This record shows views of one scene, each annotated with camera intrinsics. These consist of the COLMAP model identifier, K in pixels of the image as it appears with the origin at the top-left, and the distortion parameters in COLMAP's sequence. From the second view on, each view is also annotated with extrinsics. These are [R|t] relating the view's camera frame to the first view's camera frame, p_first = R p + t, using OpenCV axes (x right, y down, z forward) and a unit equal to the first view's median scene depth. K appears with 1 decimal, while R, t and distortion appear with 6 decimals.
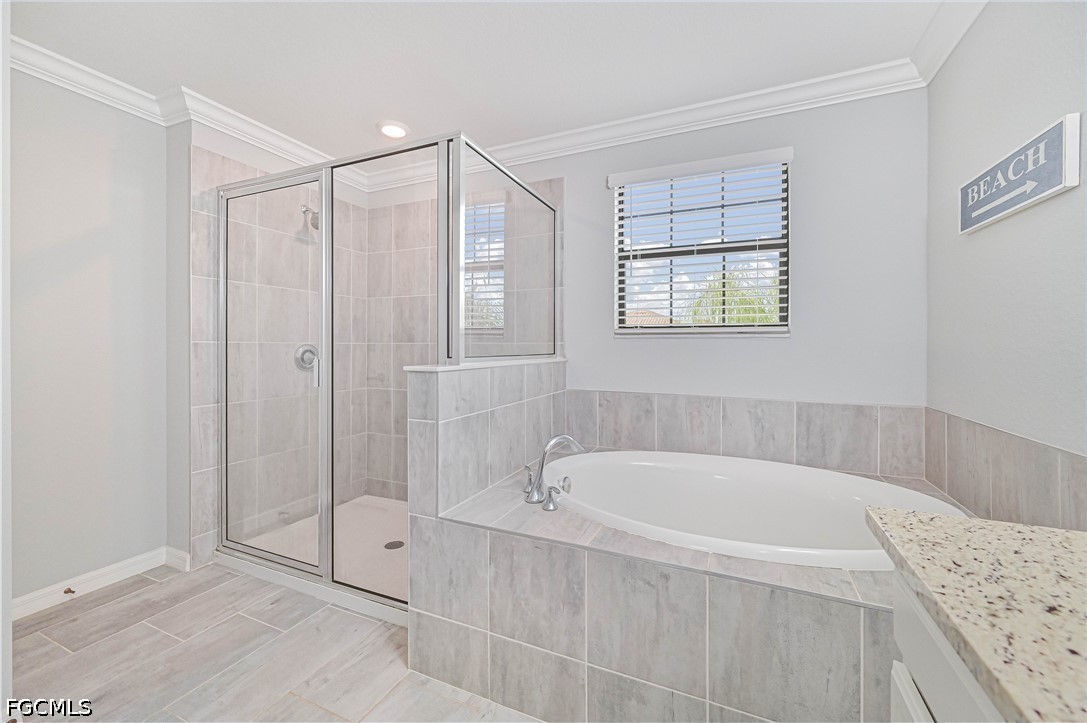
lens RADIAL K [[436.7, 0, 547.1], [0, 436.7, 348.3], [0, 0, 1]] dist [-0.000645, -0.000374]
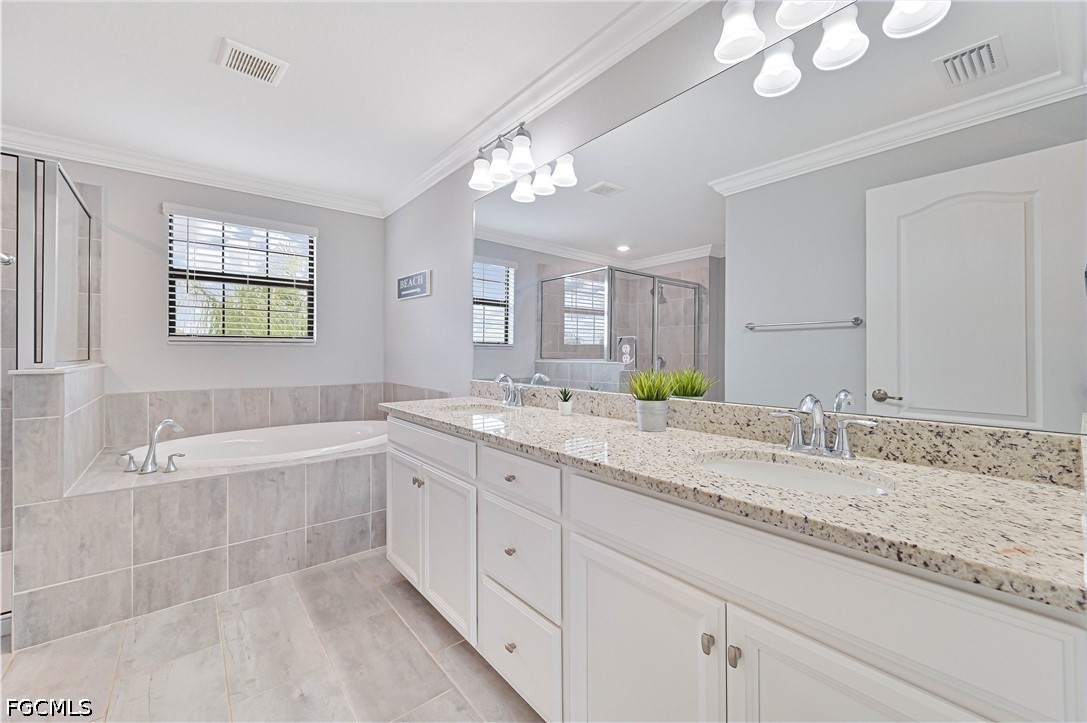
lens RADIAL K [[436.7, 0, 547.1], [0, 436.7, 348.3], [0, 0, 1]] dist [-0.000645, -0.000374]
pose [[0.447786, 0.004496, 0.894129, -0.542771], [0.007179, 0.999937, -0.008624, 0.003113], [-0.894112, 0.010281, 0.447726, -0.524786]]
